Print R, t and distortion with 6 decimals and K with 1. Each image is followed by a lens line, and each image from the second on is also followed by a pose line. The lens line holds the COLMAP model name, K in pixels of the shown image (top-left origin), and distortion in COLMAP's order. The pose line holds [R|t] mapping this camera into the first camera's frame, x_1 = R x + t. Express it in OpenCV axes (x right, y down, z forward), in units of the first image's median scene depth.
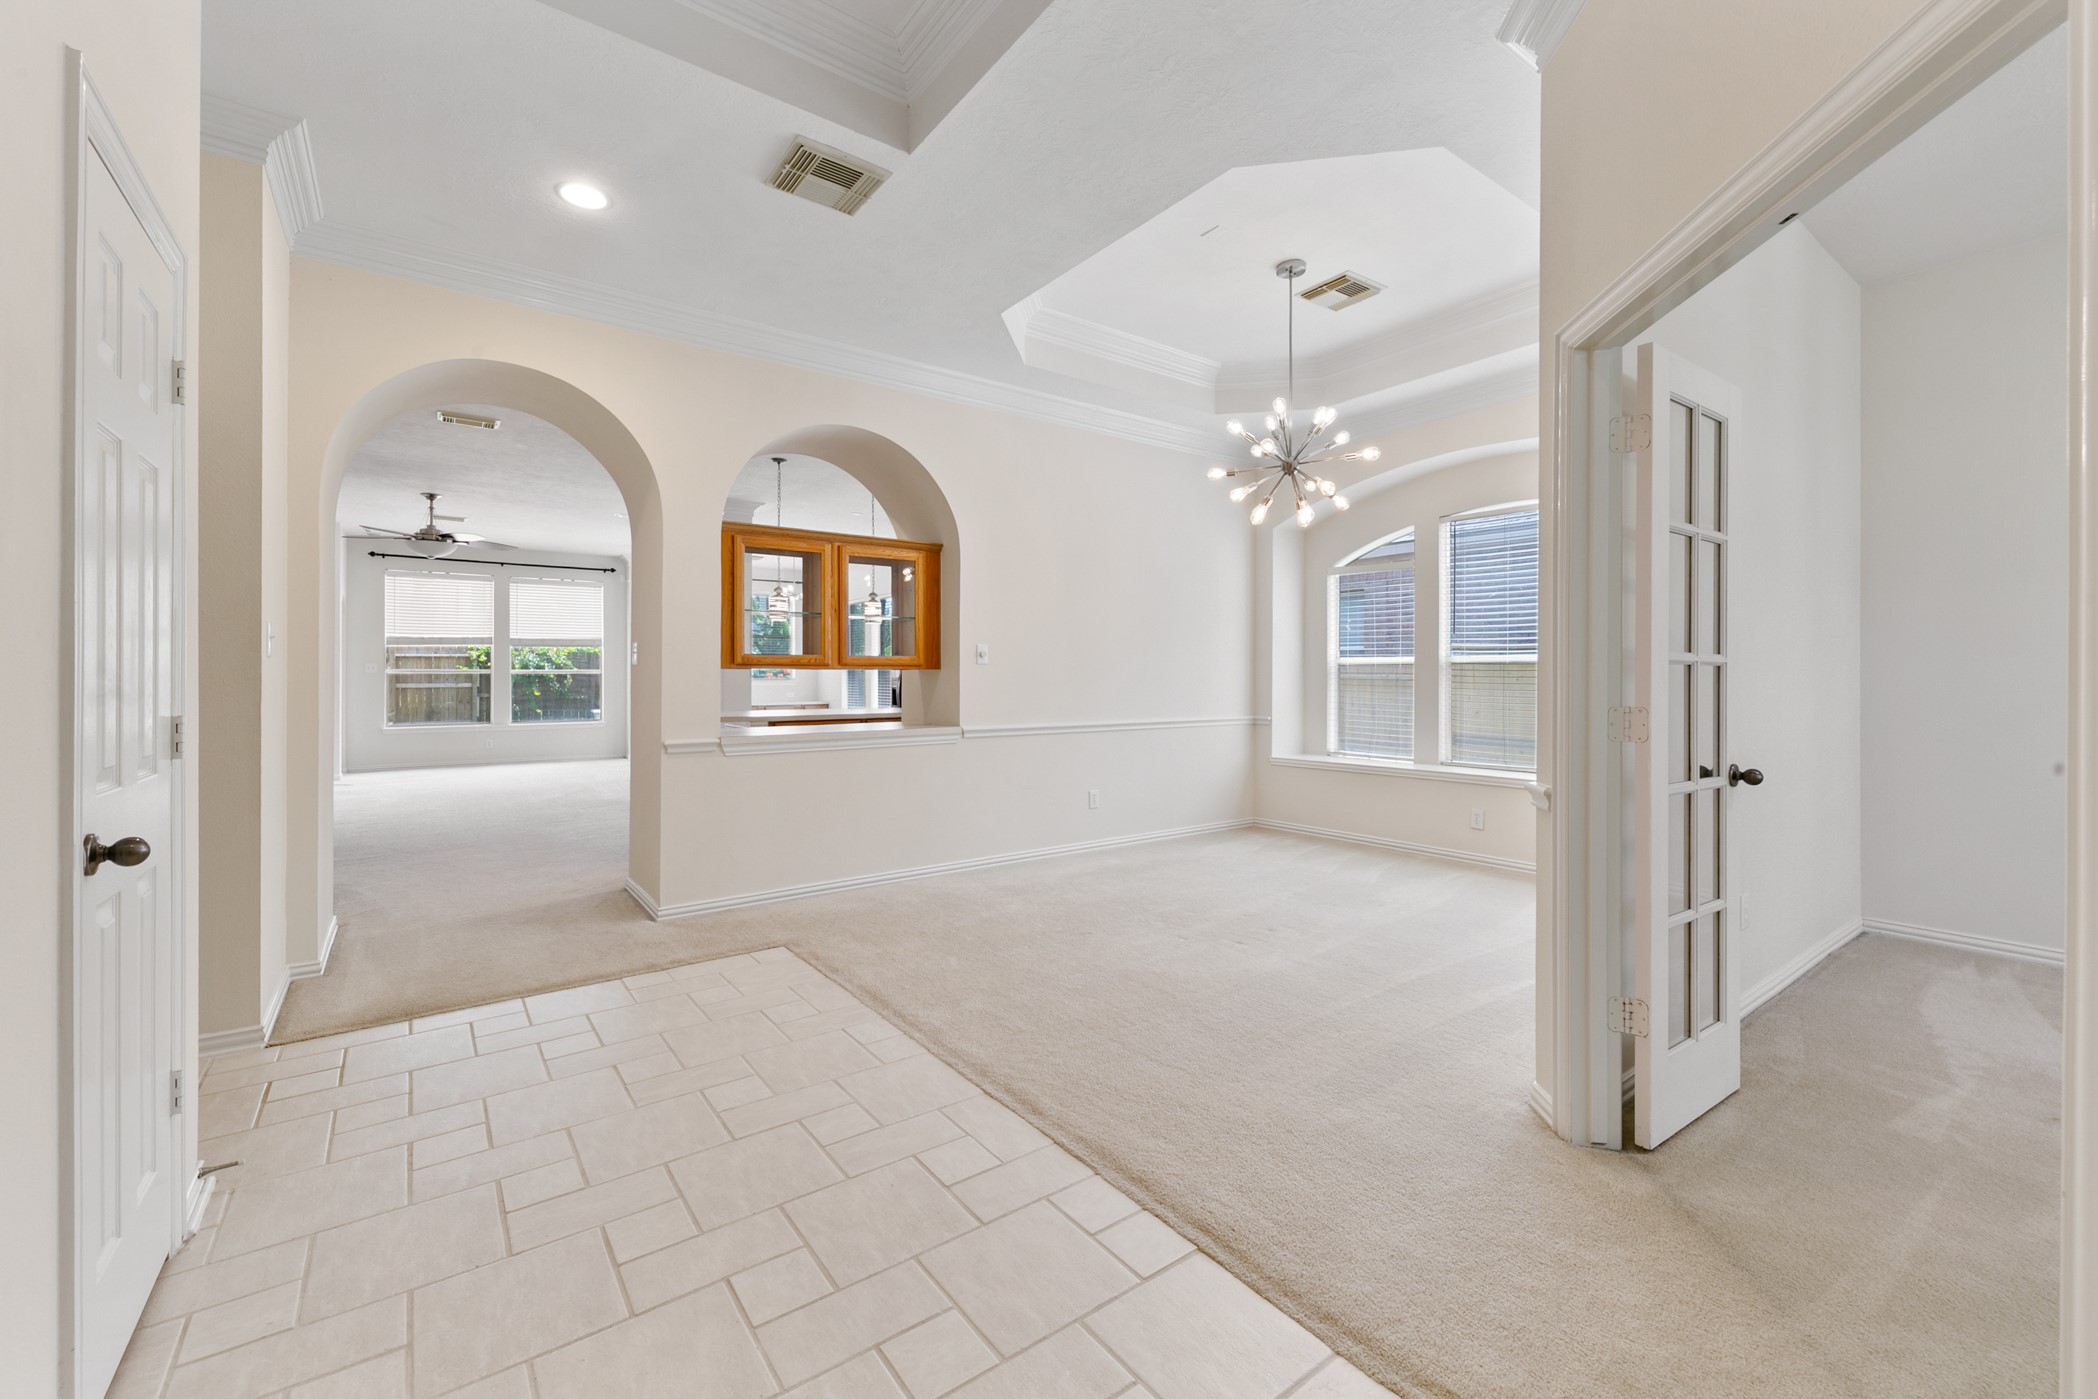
lens RADIAL K [[843.9, 0, 1051.2], [0, 843.9, 676.7], [0, 0, 1]] dist [-0.002198, 0.000304]
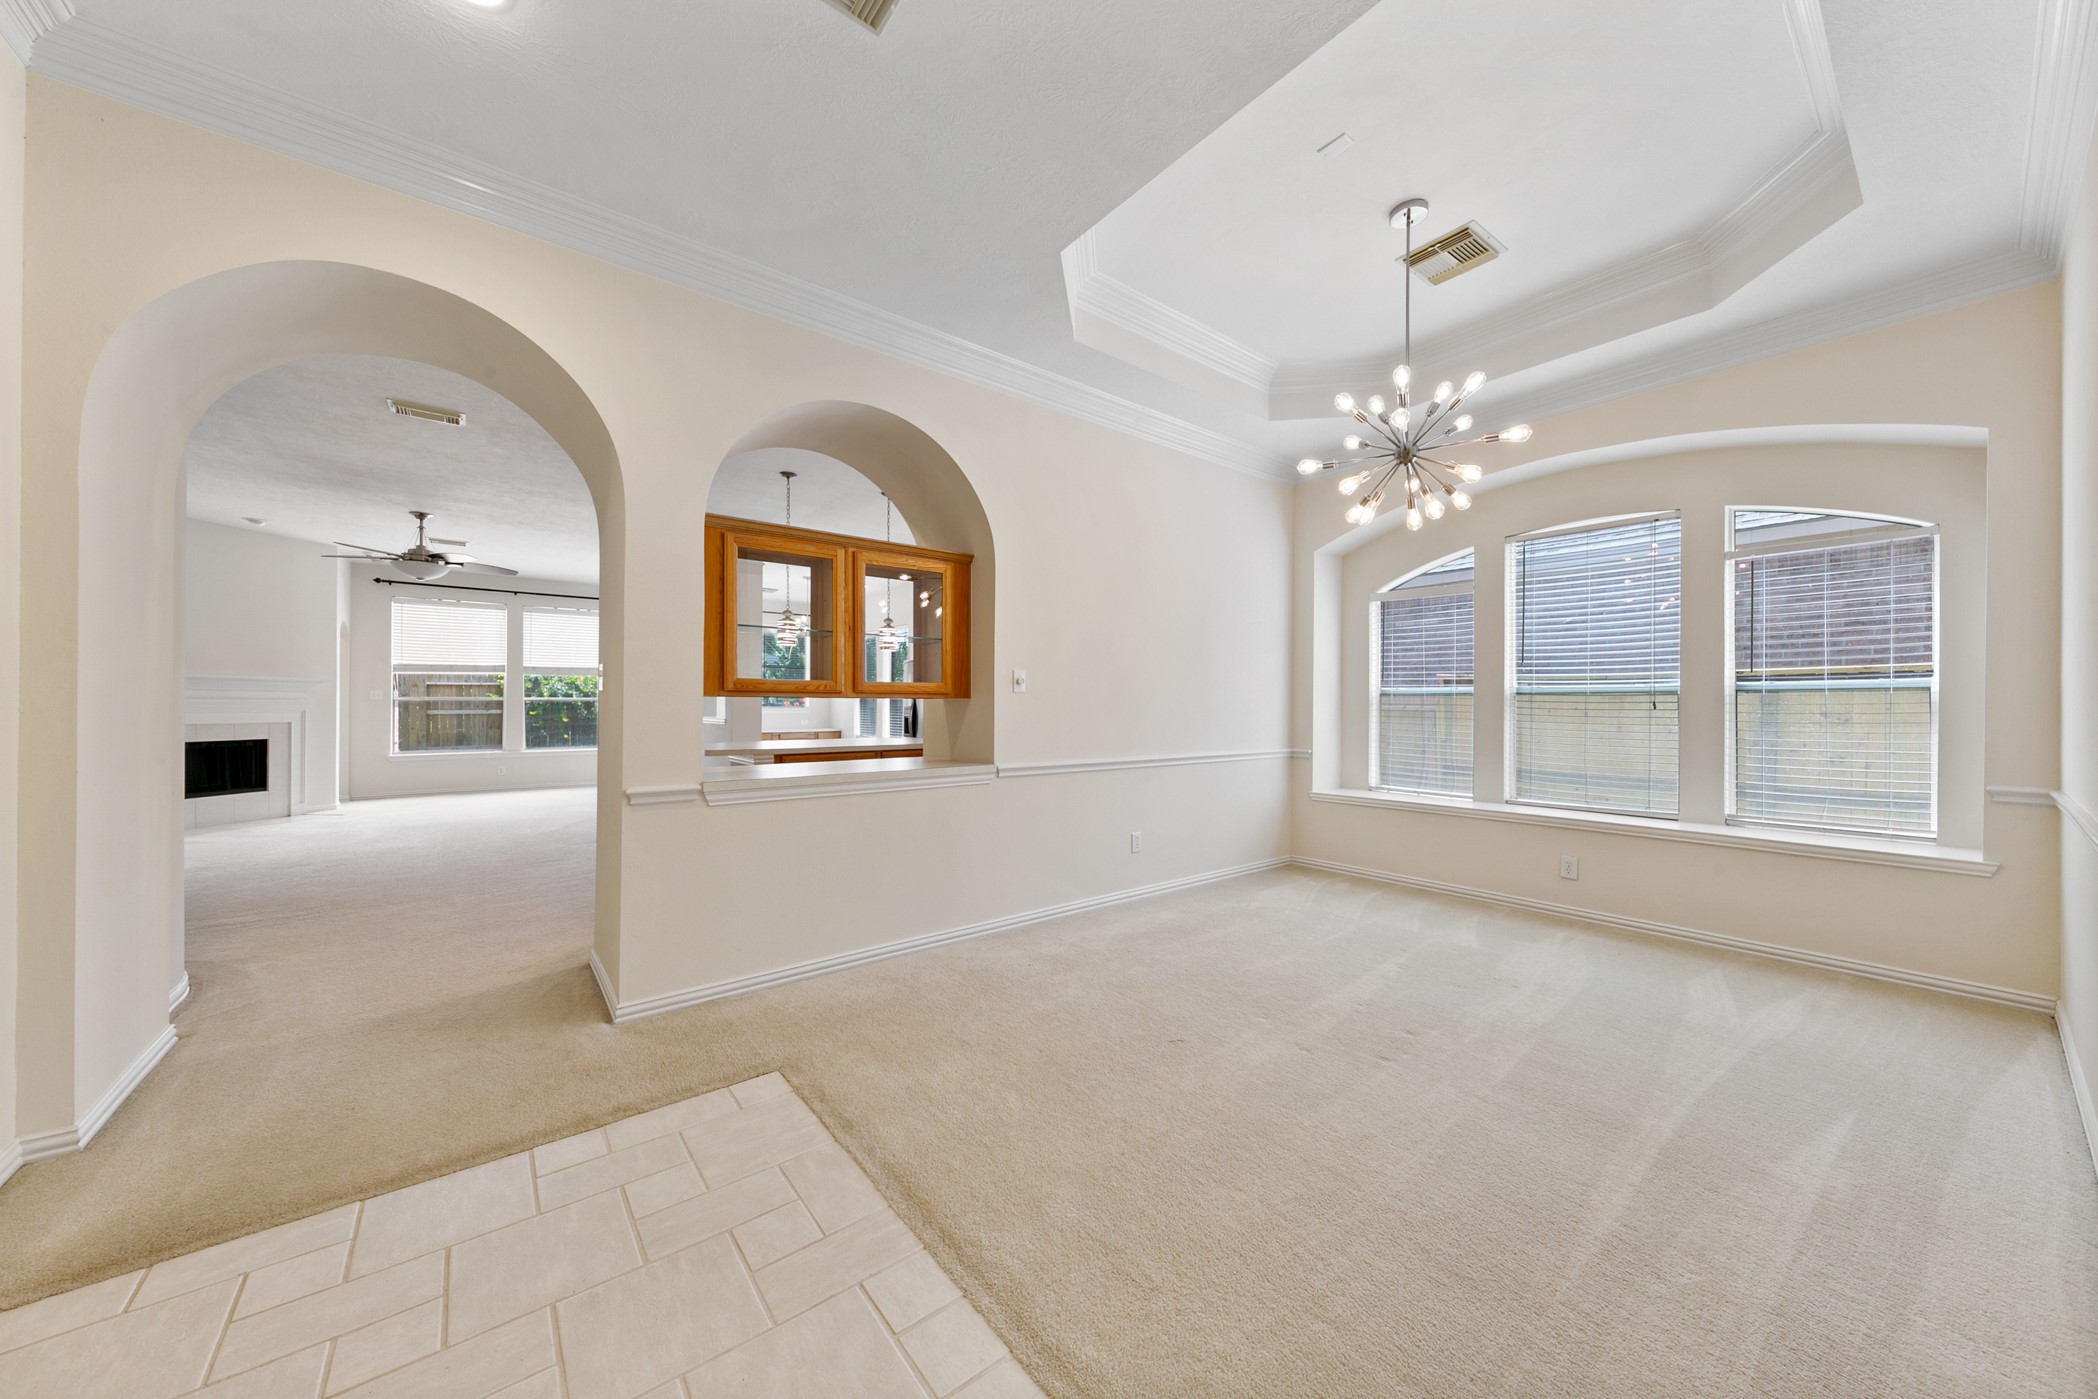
lens RADIAL K [[715.0, 0, 1060.1], [0, 715.0, 706.5], [0, 0, 1]] dist [0.002390, -0.002430]
pose [[0.999236, 0.003509, 0.038913, -0.064723], [-0.003570, 0.999993, 0.001497, -0.001649], [-0.038908, -0.001635, 0.999241, 0.246812]]
